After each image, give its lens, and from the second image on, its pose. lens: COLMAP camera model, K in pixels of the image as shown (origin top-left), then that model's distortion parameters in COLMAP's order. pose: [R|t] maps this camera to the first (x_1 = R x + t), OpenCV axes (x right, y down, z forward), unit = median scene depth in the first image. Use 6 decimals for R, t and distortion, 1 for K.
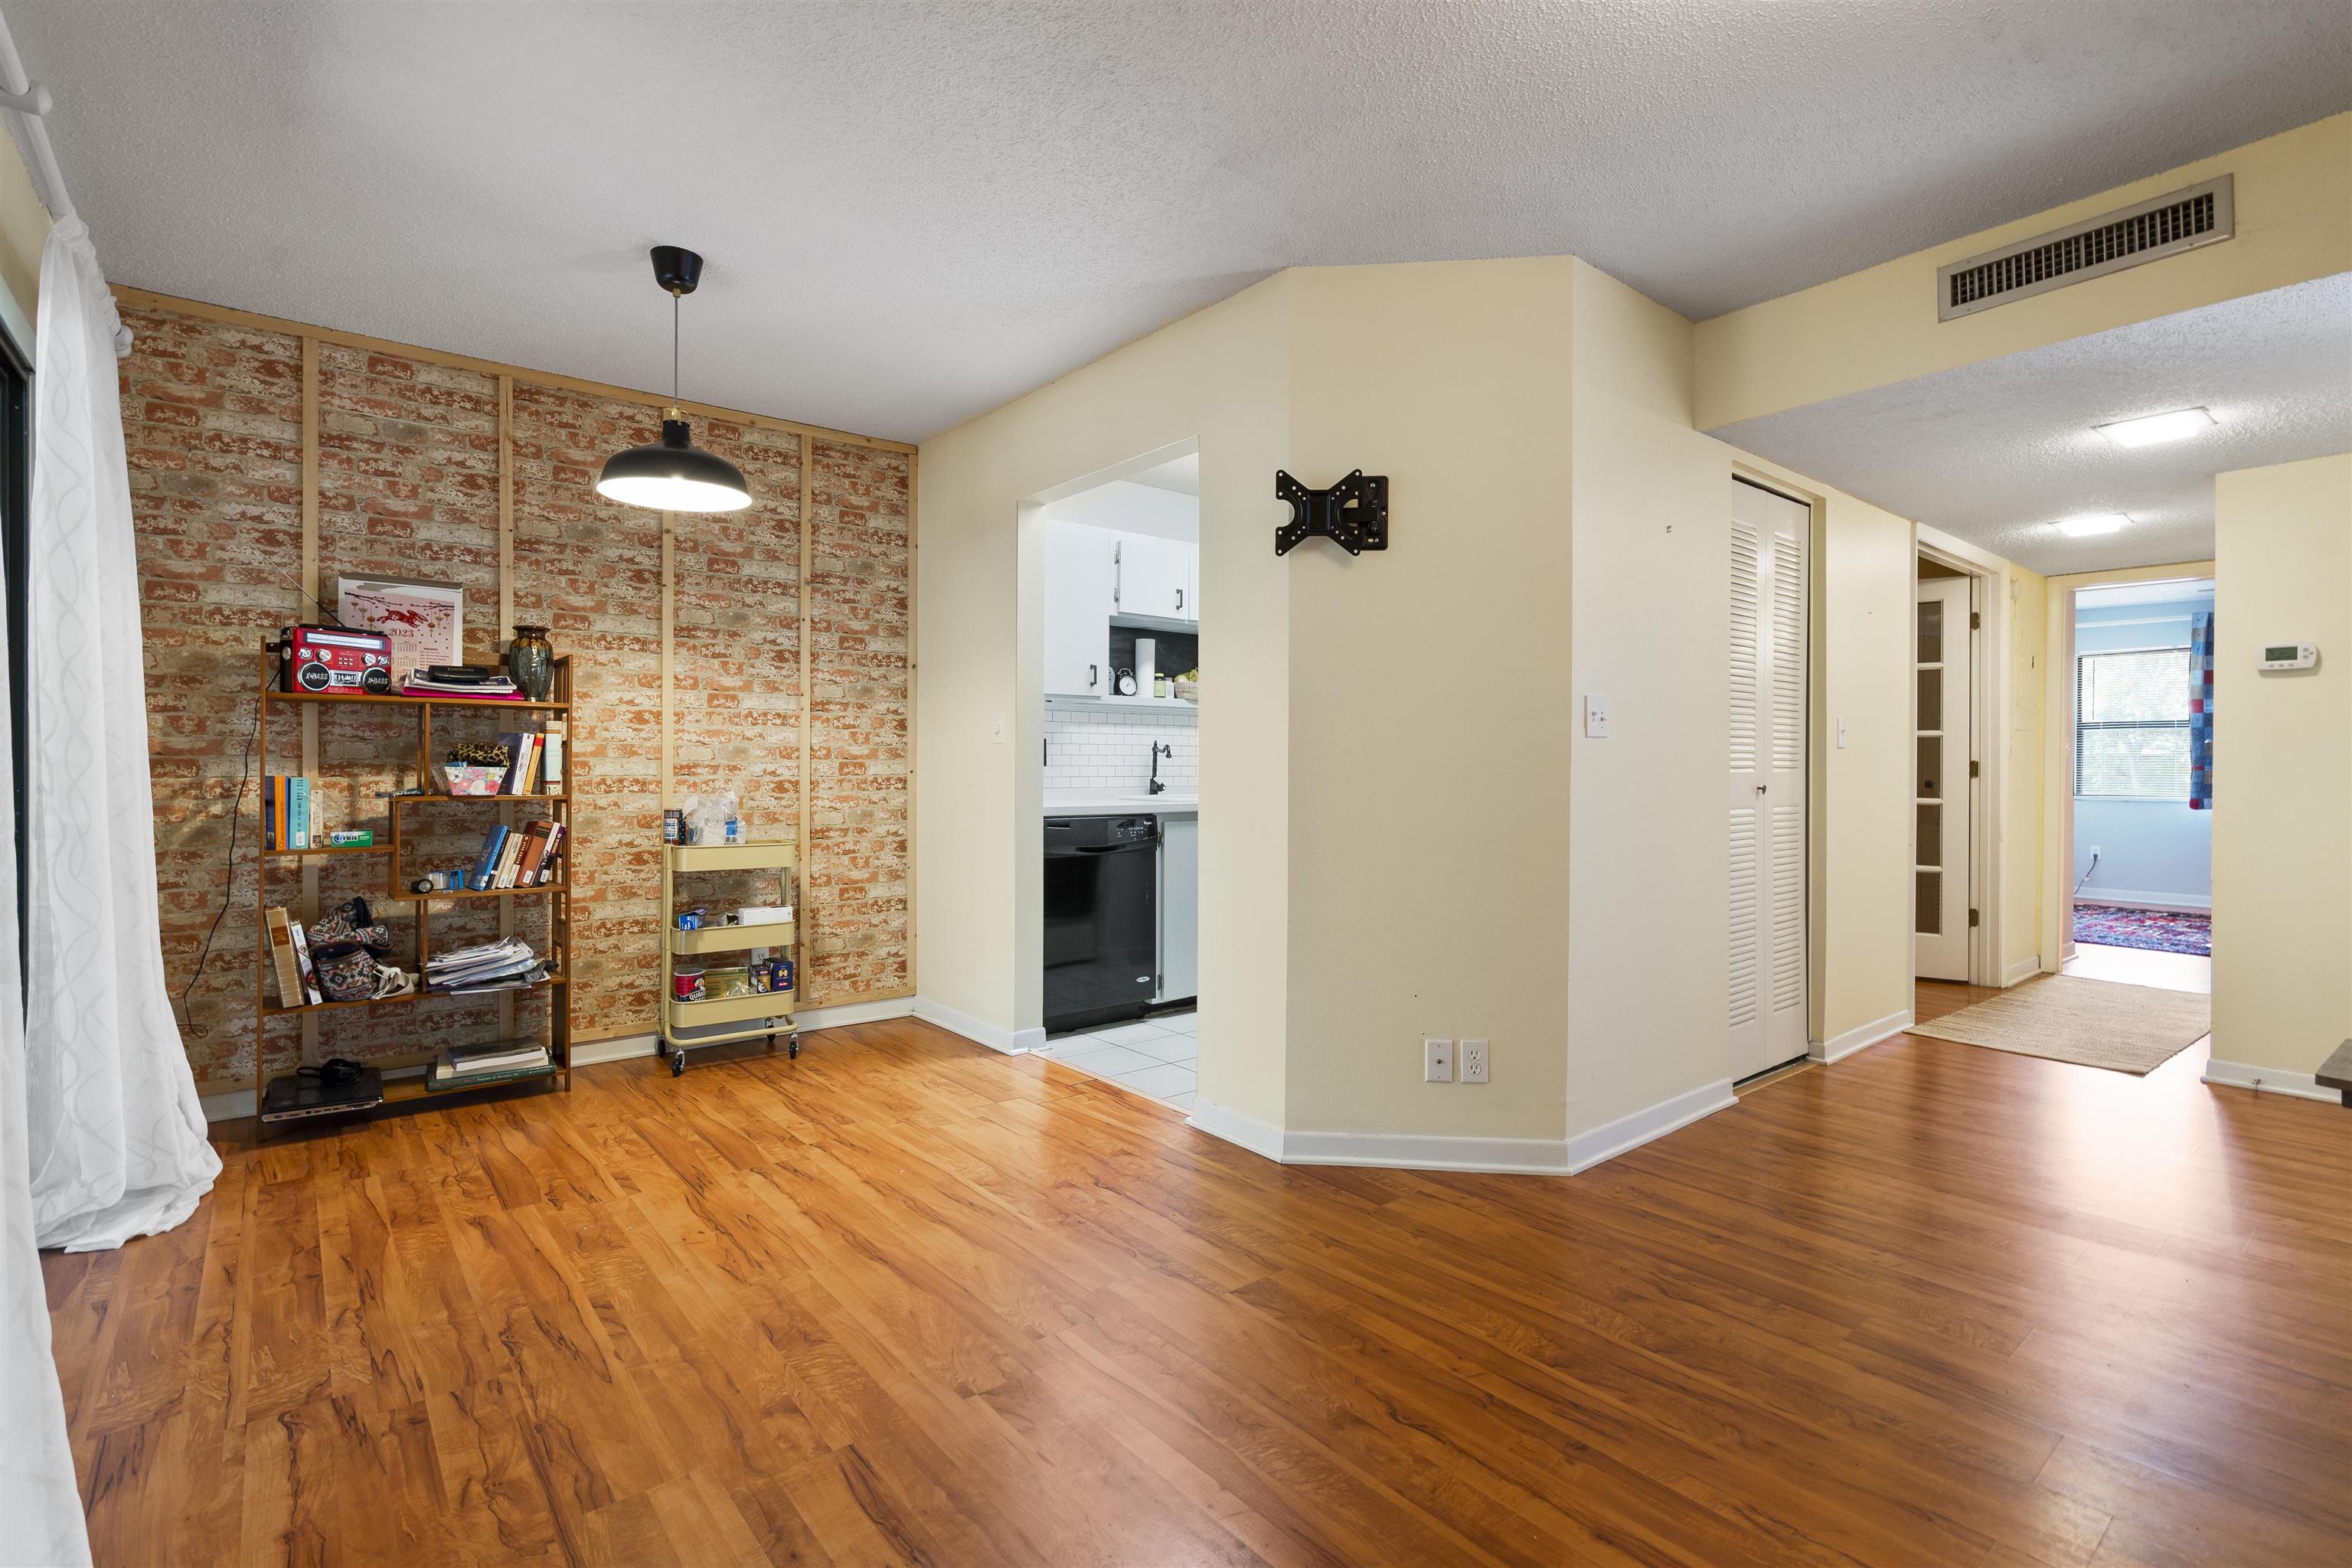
lens RADIAL K [[1070.2, 0, 1170.1], [0, 1070.2, 783.6], [0, 0, 1]] dist [-0.009538, 0.005012]
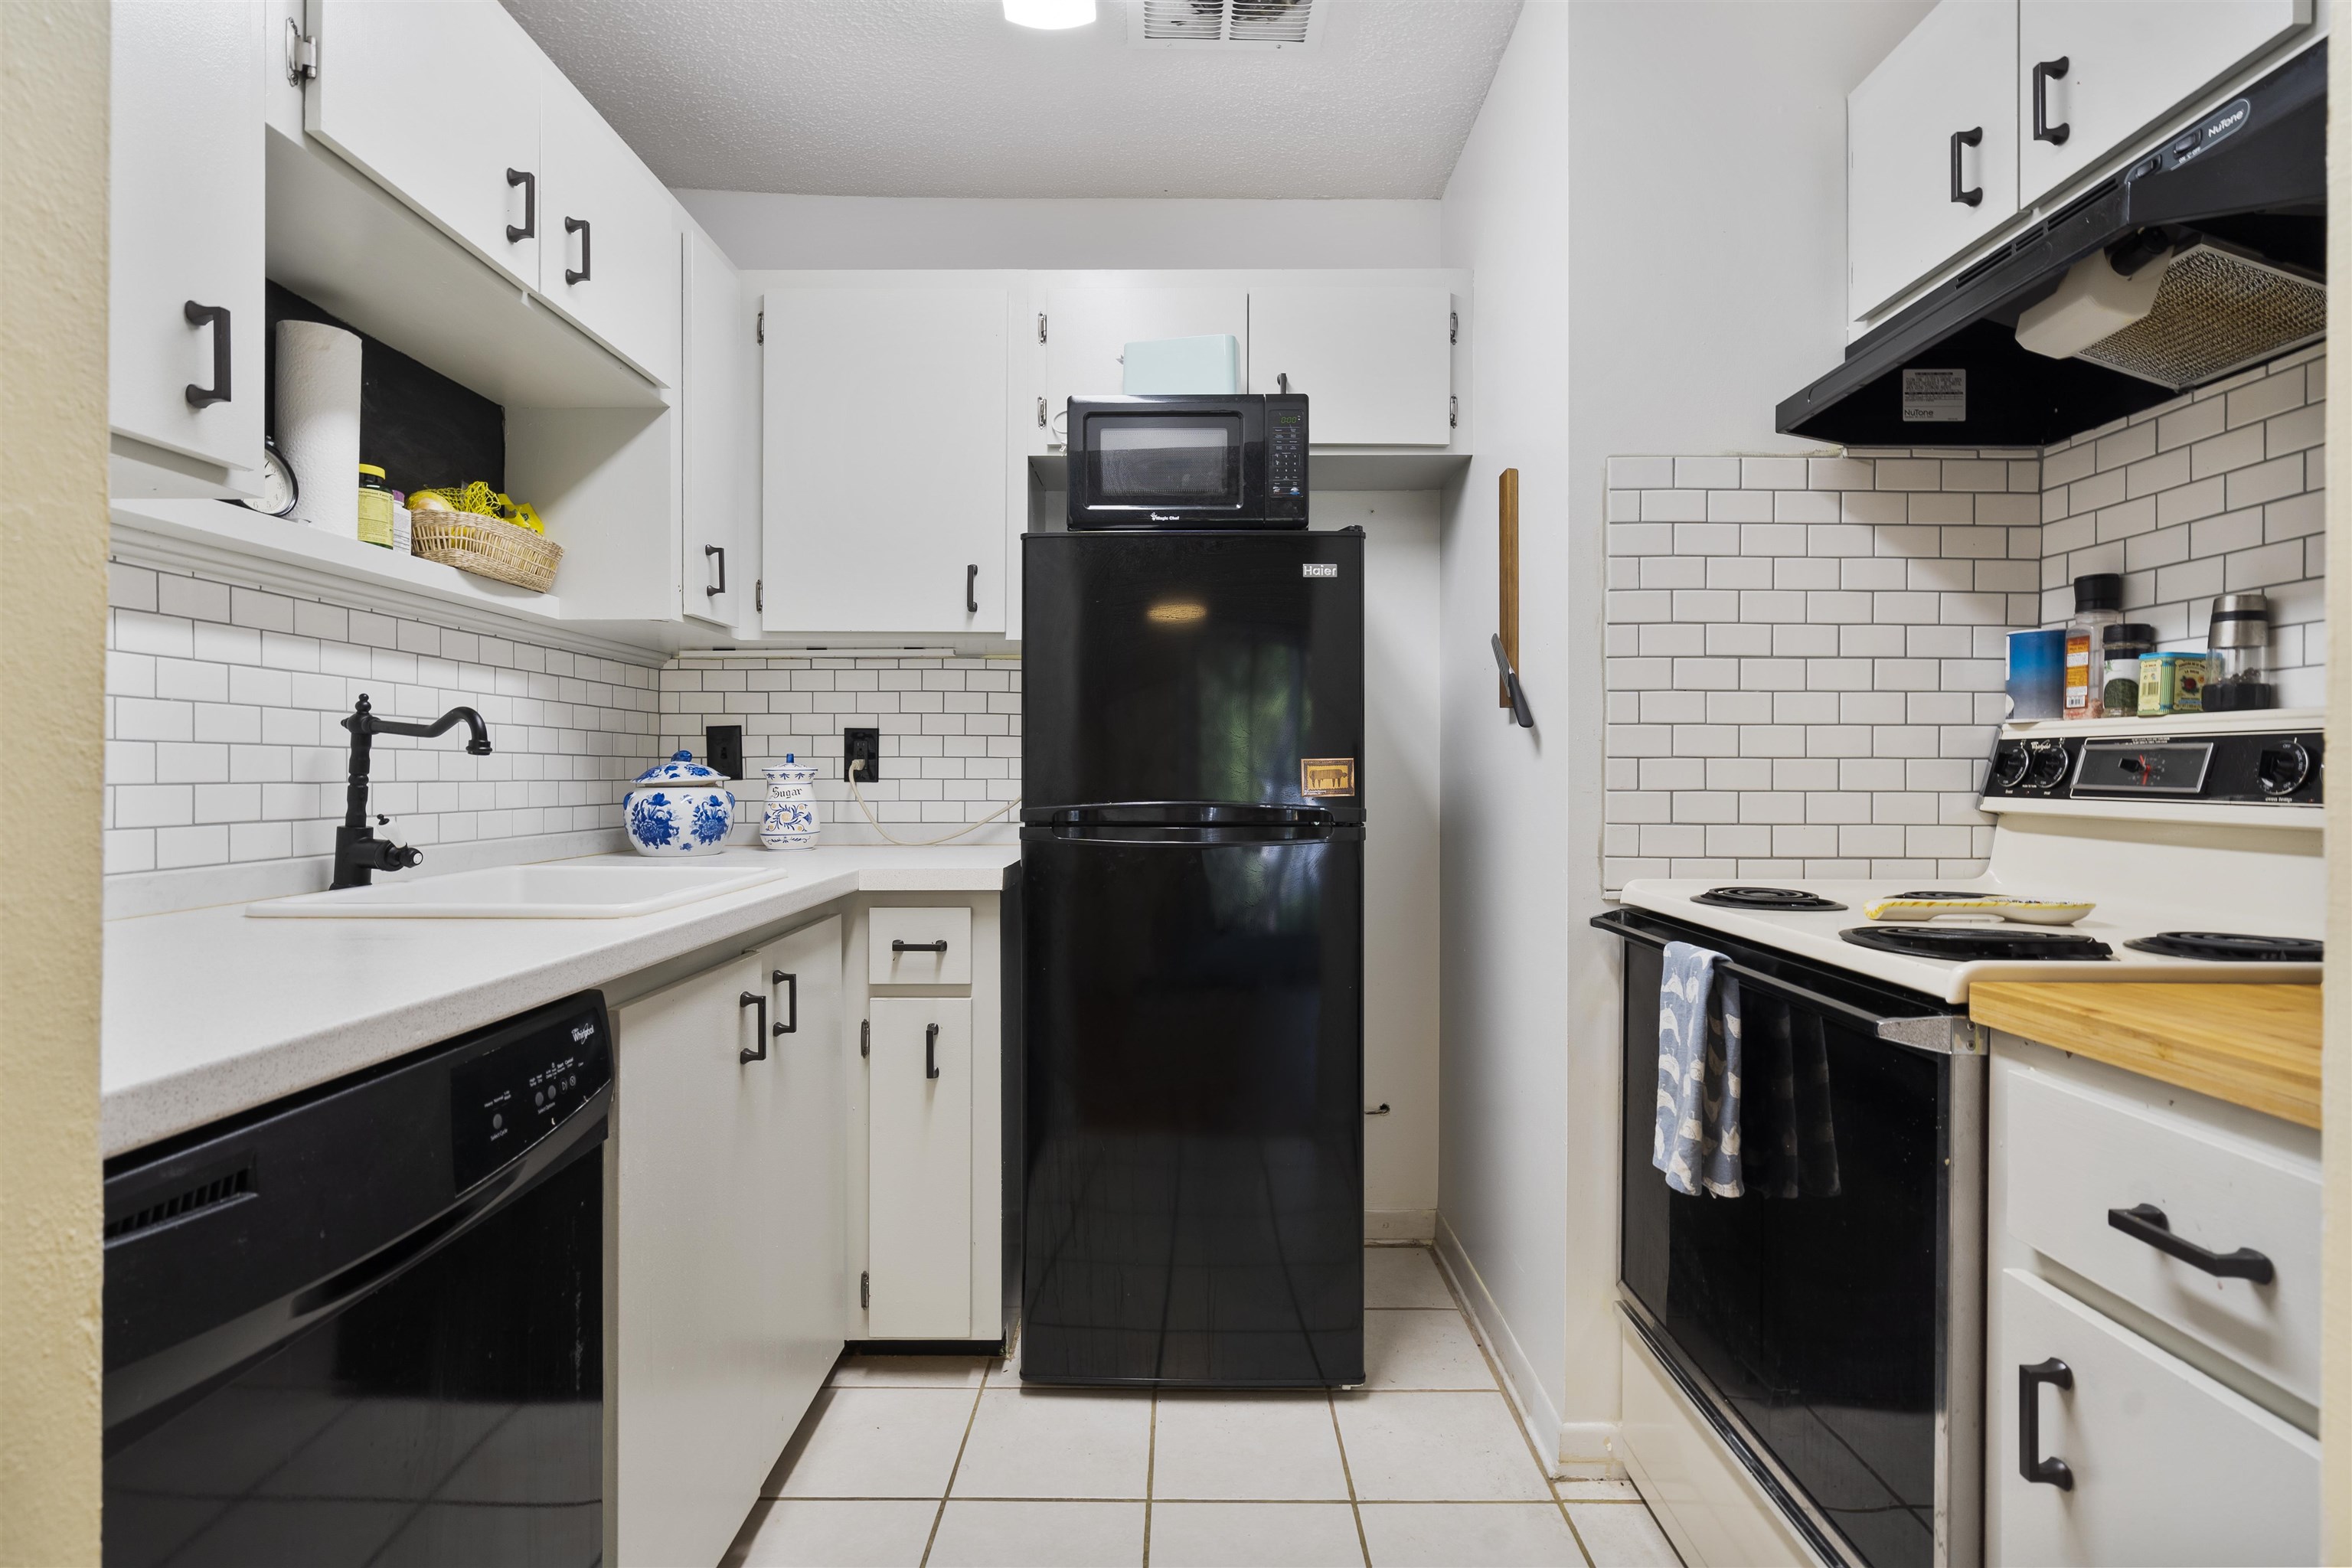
lens RADIAL K [[1147.2, 0, 1170.2], [0, 1147.2, 770.0], [0, 0, 1]] dist [-0.001447, 0.002815]
pose [[0.639490, 0.000358, 0.768799, -0.170923], [0.012929, 0.999853, -0.011221, -0.020125], [-0.768690, 0.017115, 0.639392, 0.971559]]
